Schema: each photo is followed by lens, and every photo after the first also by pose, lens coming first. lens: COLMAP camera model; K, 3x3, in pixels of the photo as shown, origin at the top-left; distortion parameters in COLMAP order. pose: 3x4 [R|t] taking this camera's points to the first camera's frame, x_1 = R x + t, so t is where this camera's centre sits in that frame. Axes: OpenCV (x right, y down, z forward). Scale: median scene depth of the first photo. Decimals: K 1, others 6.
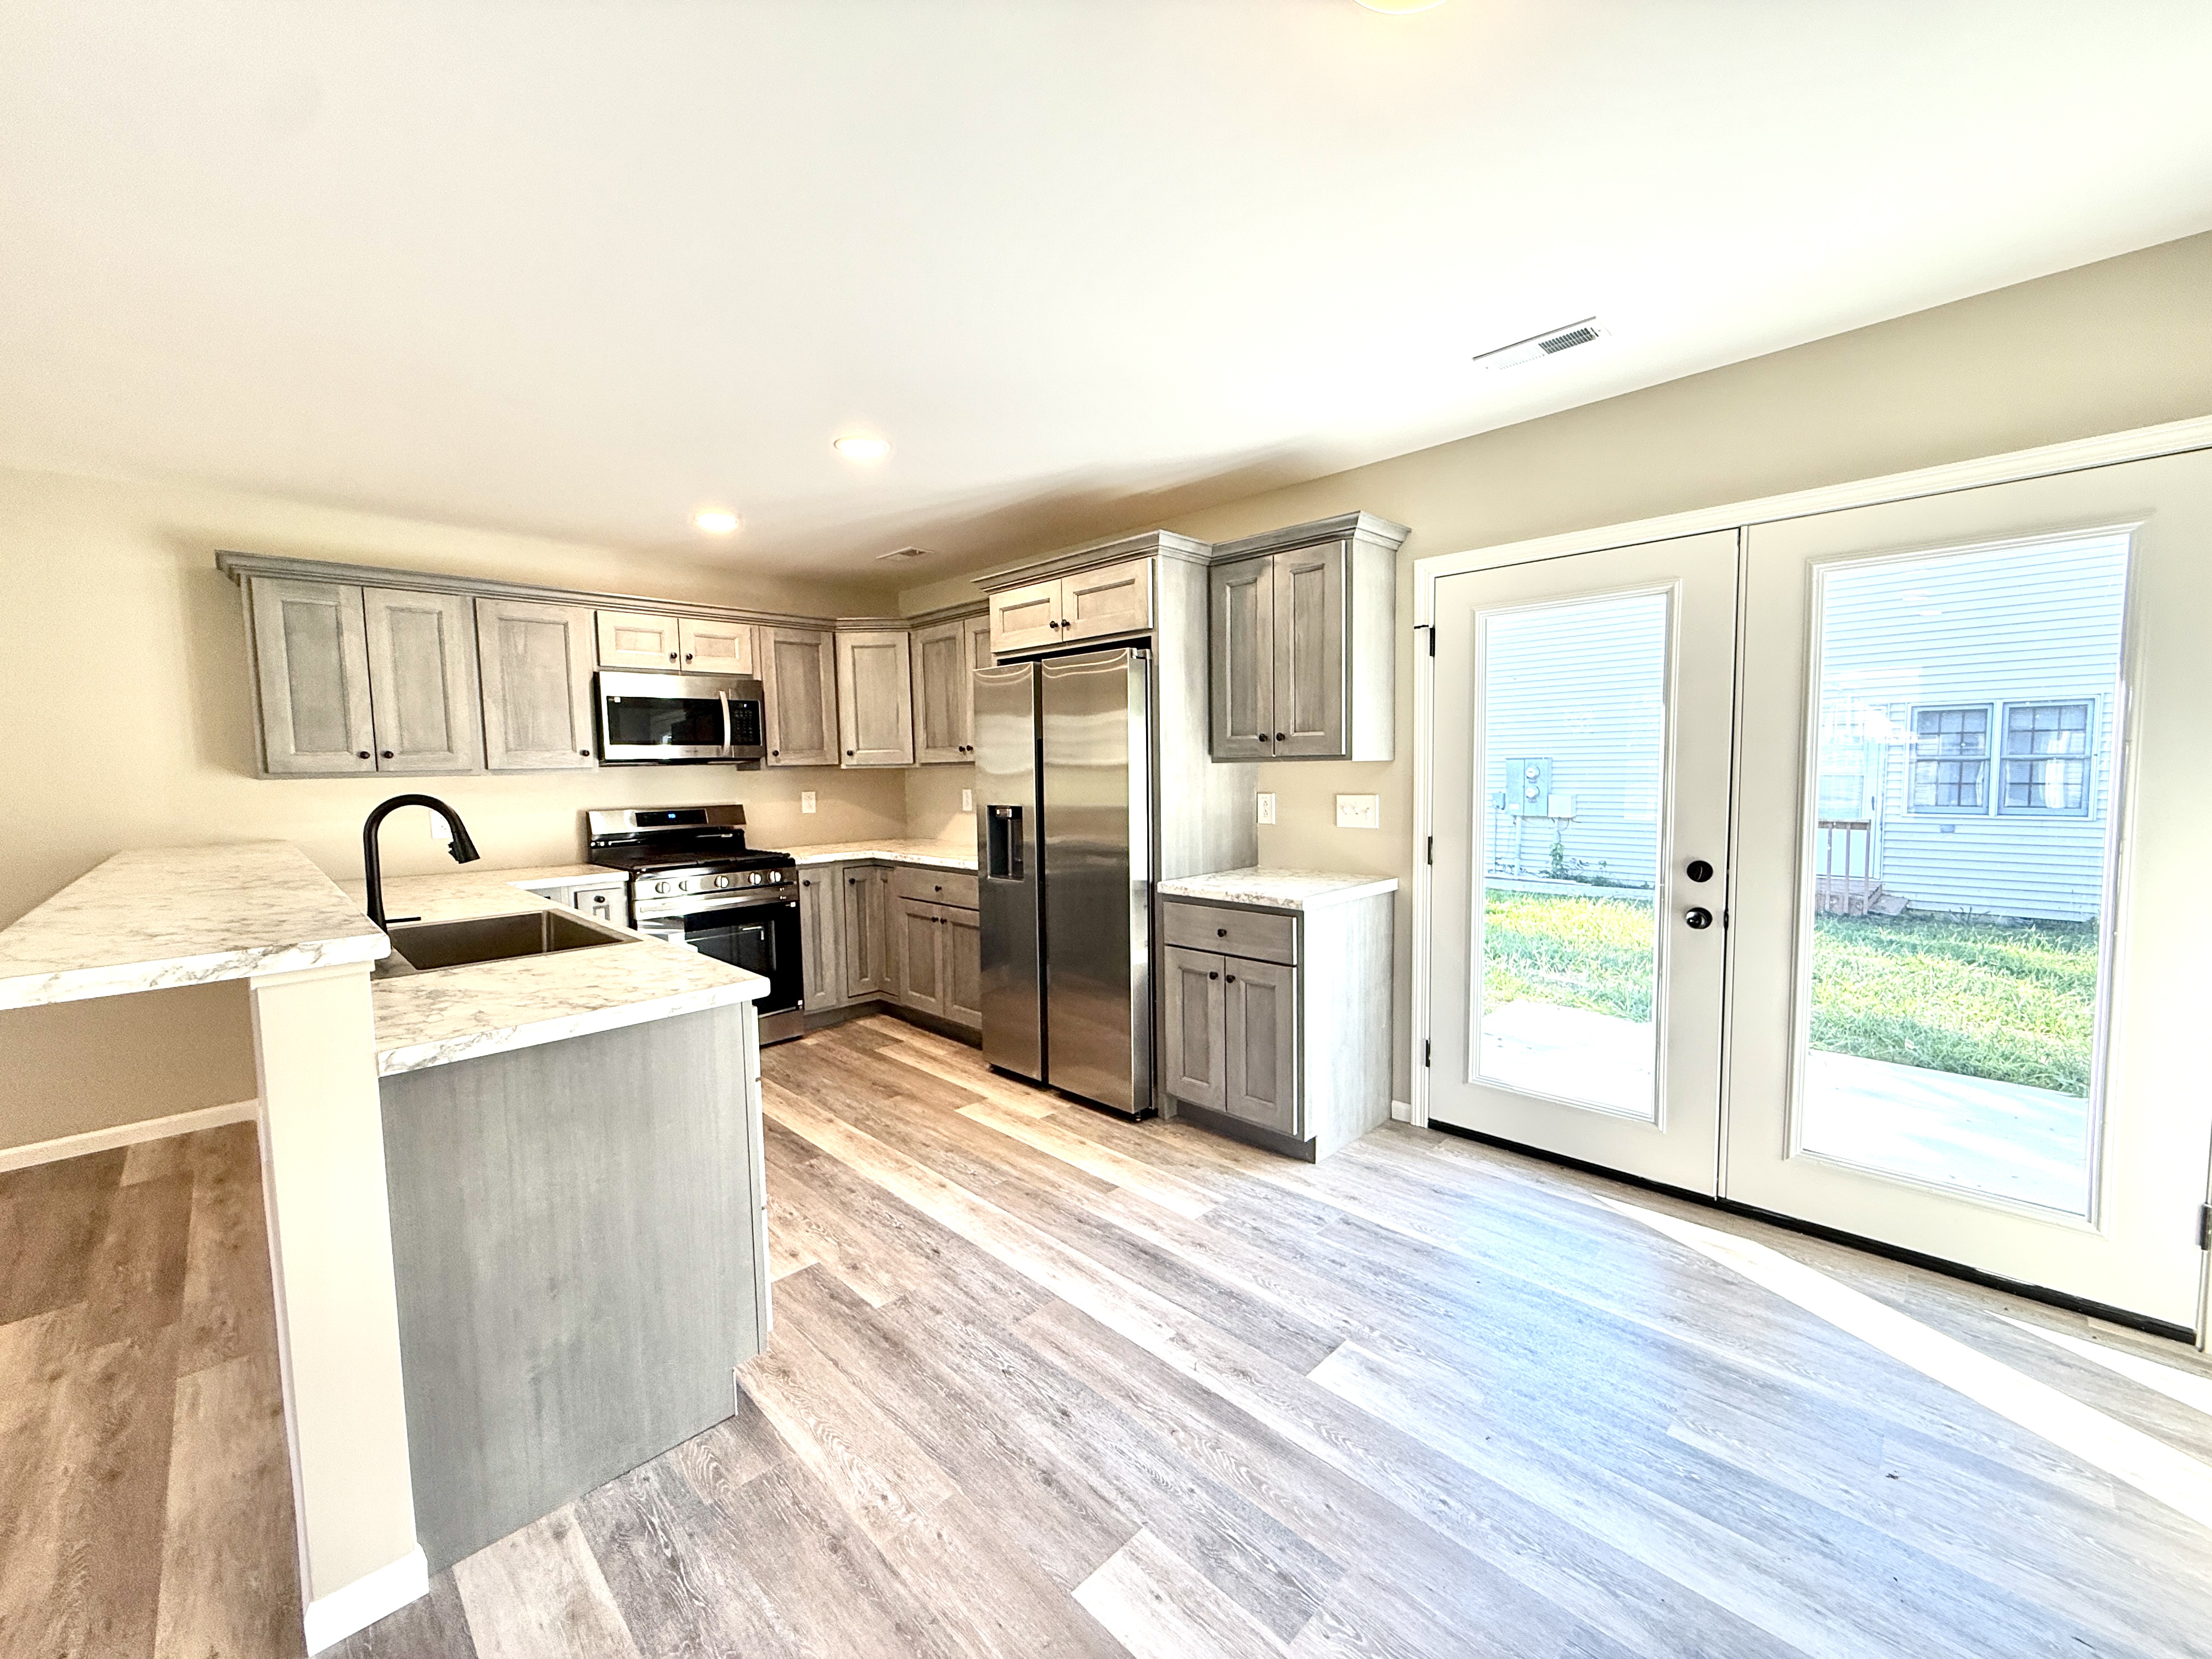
lens RADIAL K [[893.0, 0, 1090.1], [0, 893.0, 828.5], [0, 0, 1]] dist [0.001384, 0.000173]
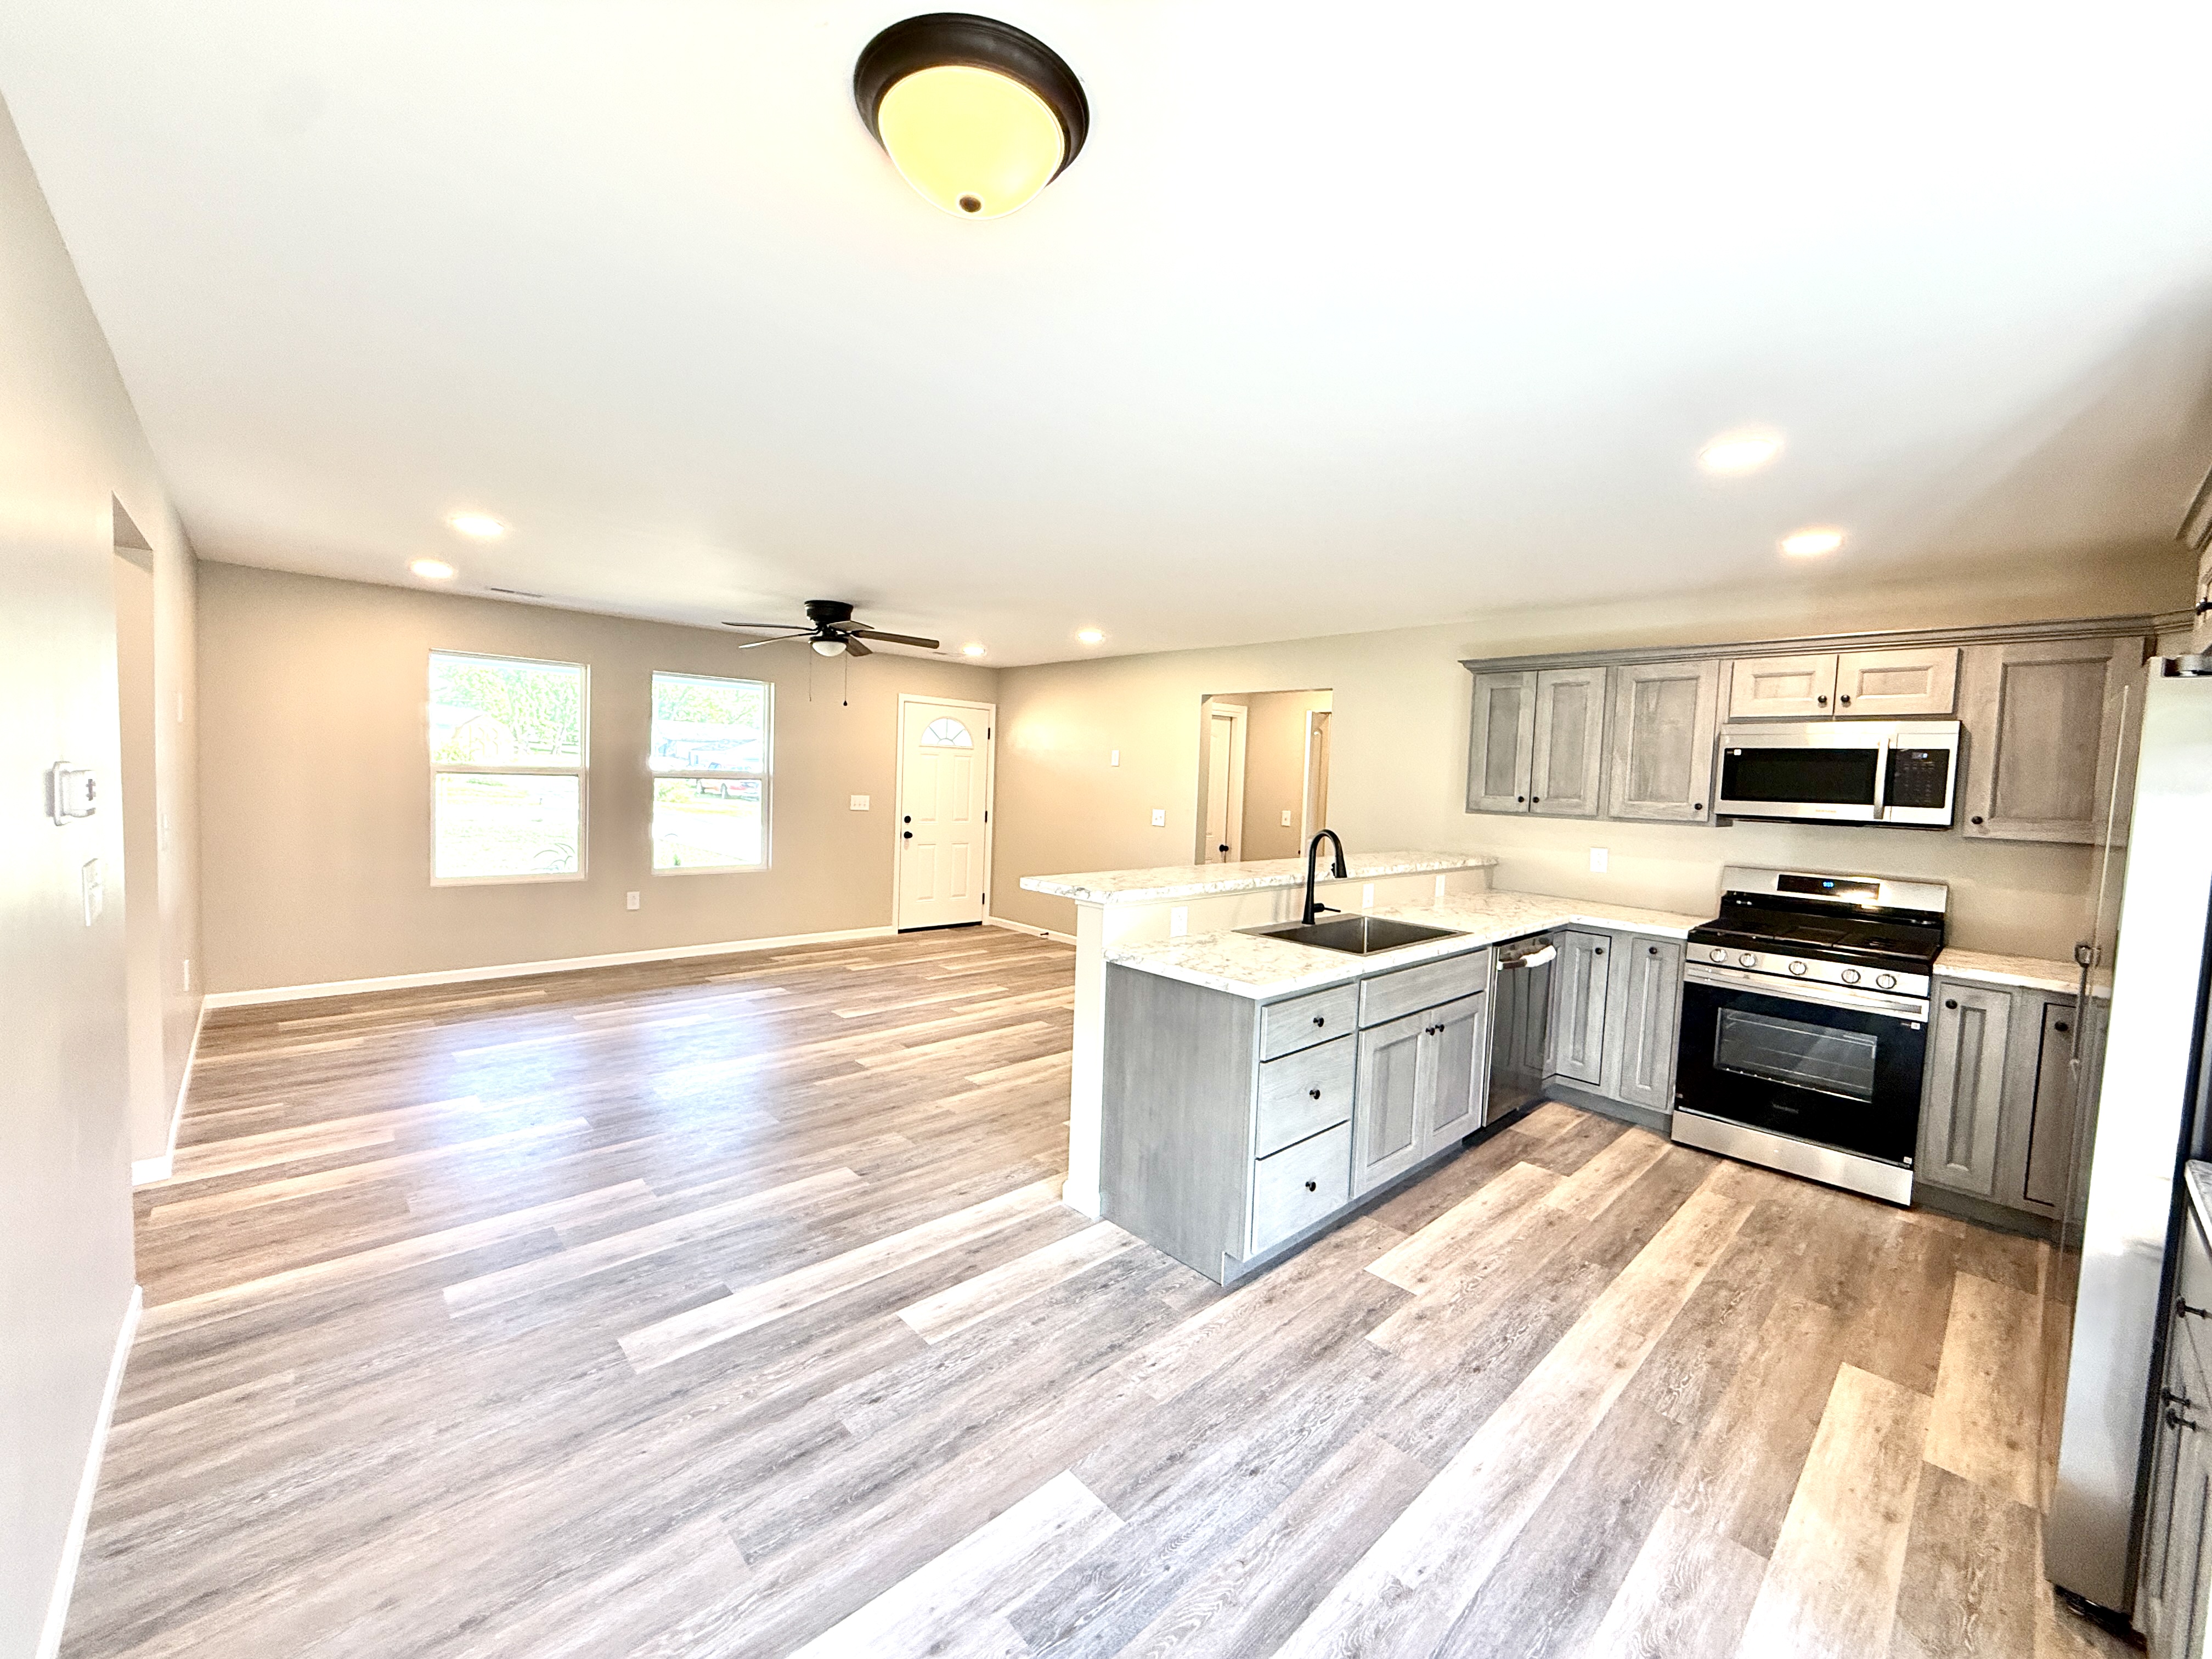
lens RADIAL K [[882.9, 0, 1088.3], [0, 882.9, 827.6], [0, 0, 1]] dist [0.000291, 0.000117]
pose [[-0.038132, 0.079319, -0.996120, 0.539889], [-0.107962, 0.990683, 0.083018, -0.084898], [0.993423, 0.110709, -0.029213, 0.436546]]
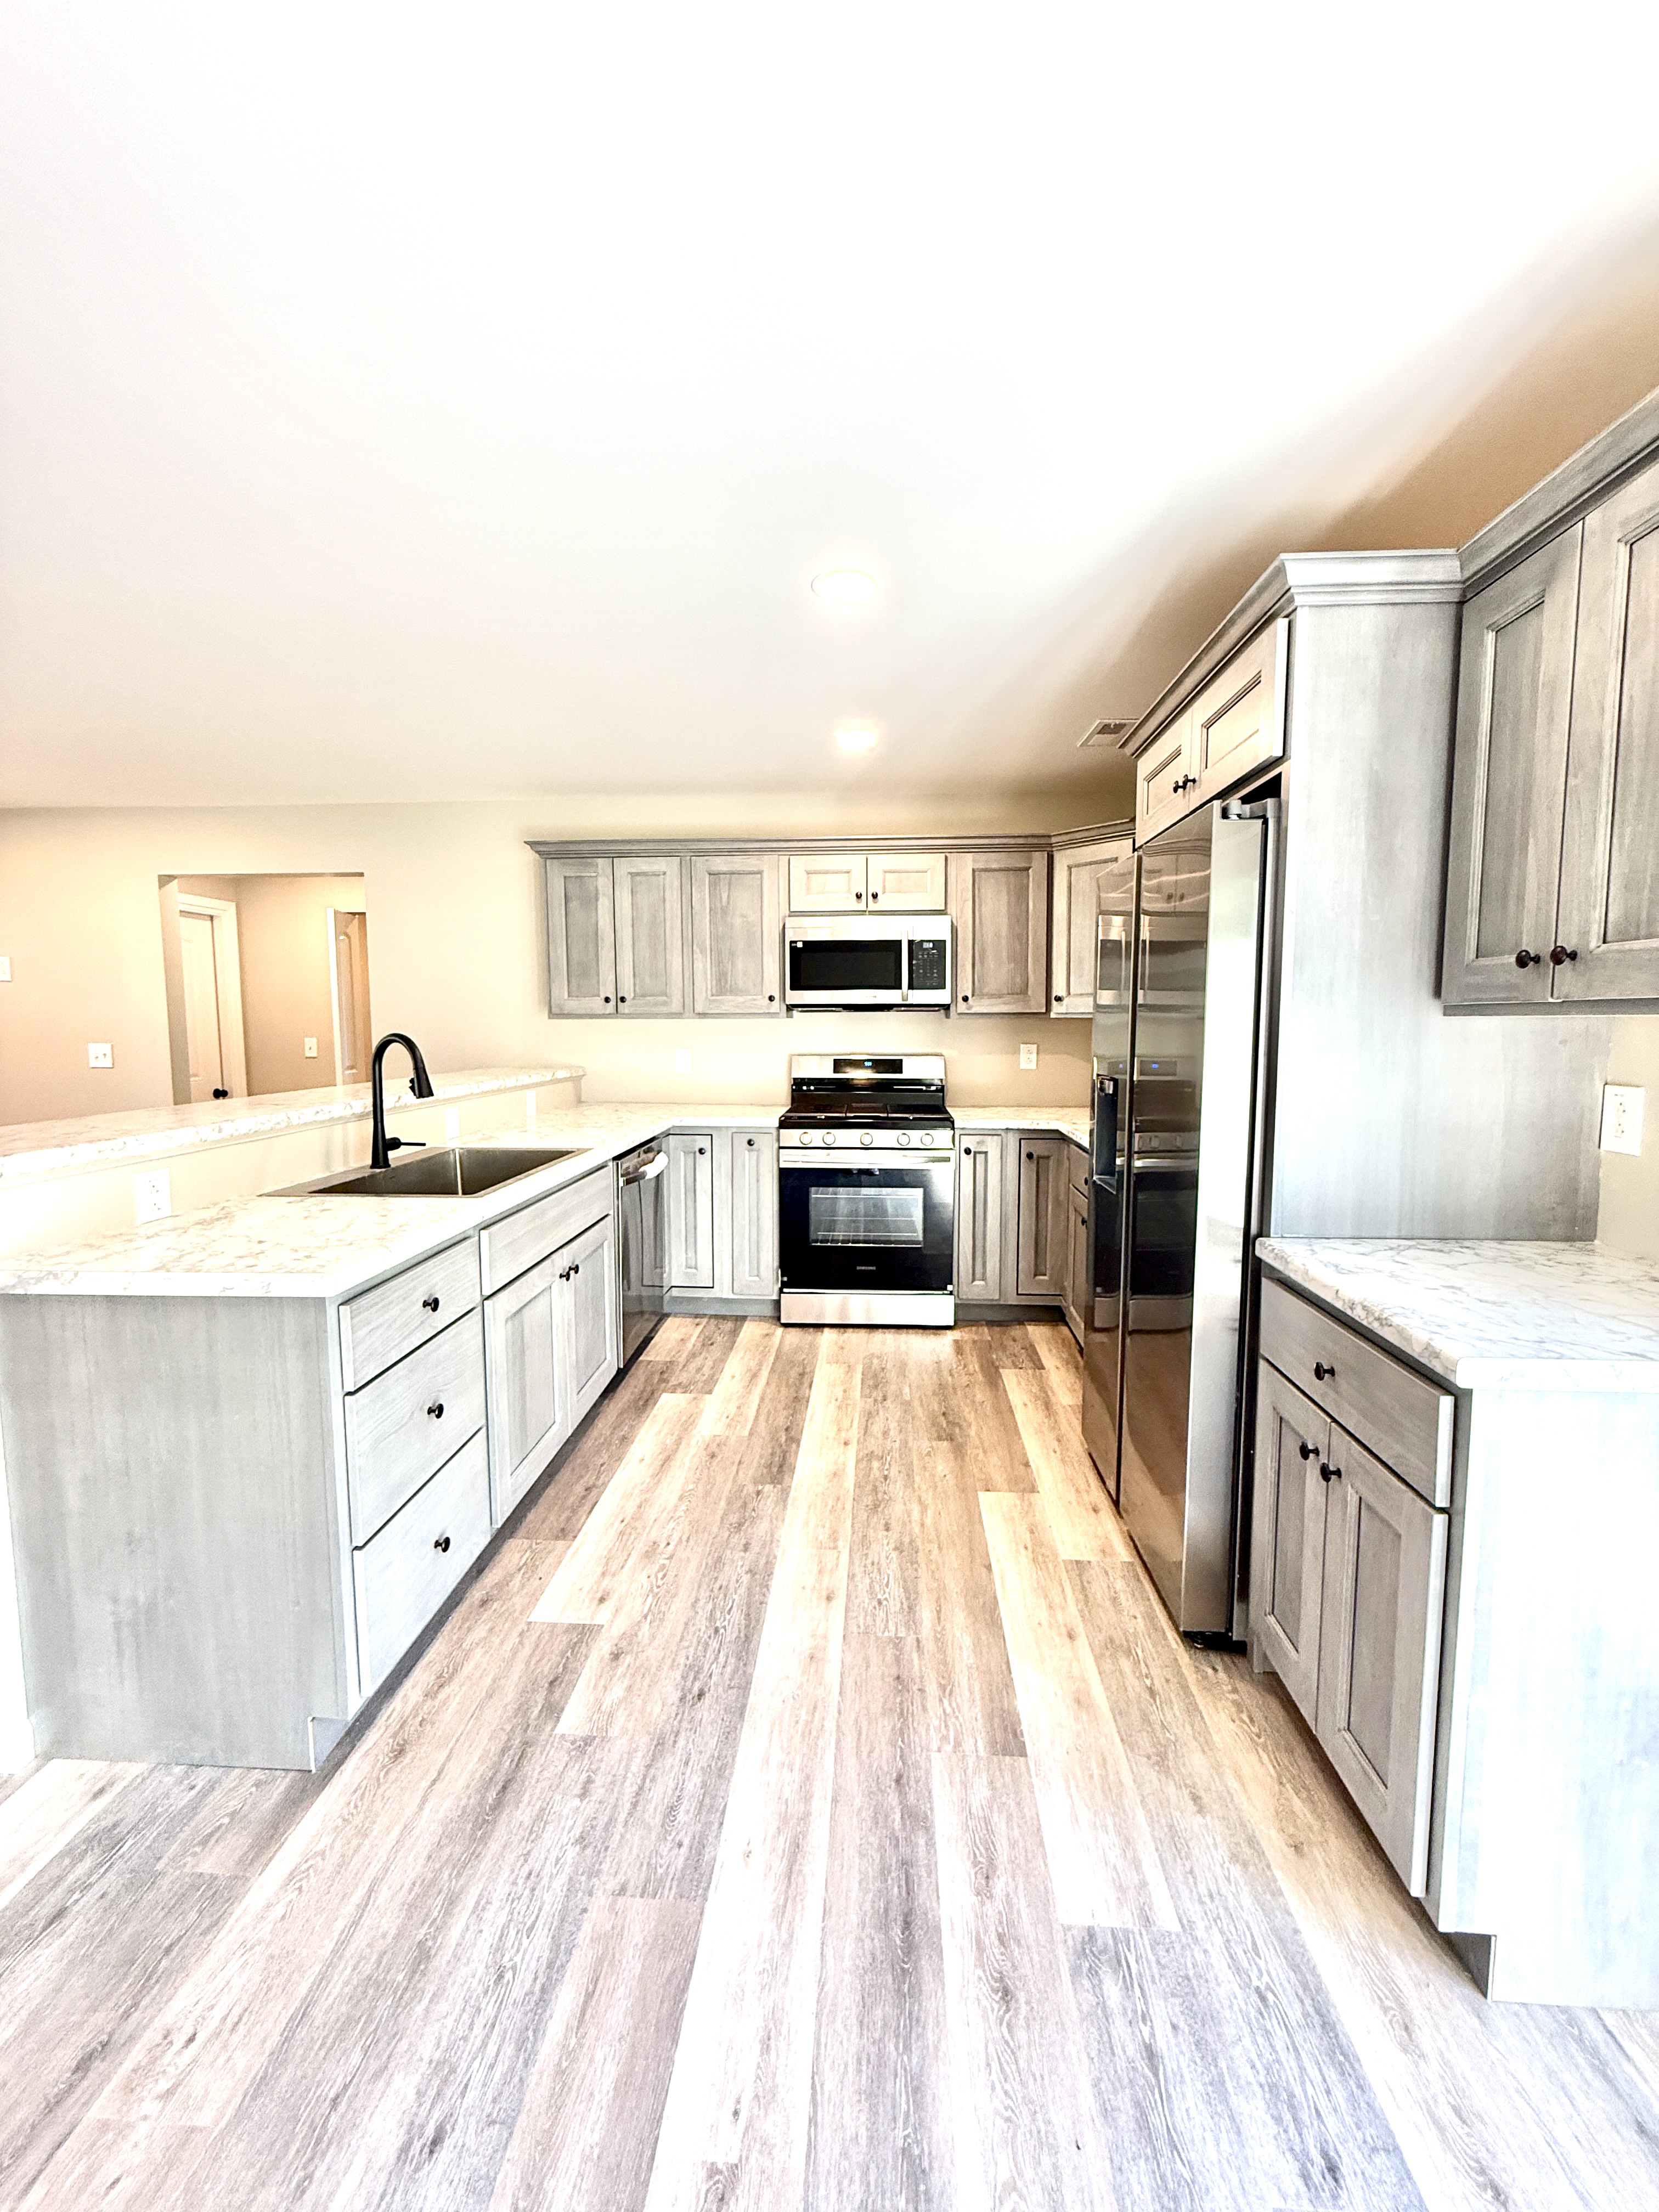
lens RADIAL K [[882.9, 0, 834.8], [0, 882.9, 1095.7], [0, 0, 1]] dist [0.000291, 0.000117]
pose [[0.668663, 0.080500, -0.739196, 0.293048], [-0.064795, 0.996649, 0.049924, -0.034565], [0.740737, 0.014514, 0.671638, 0.460470]]
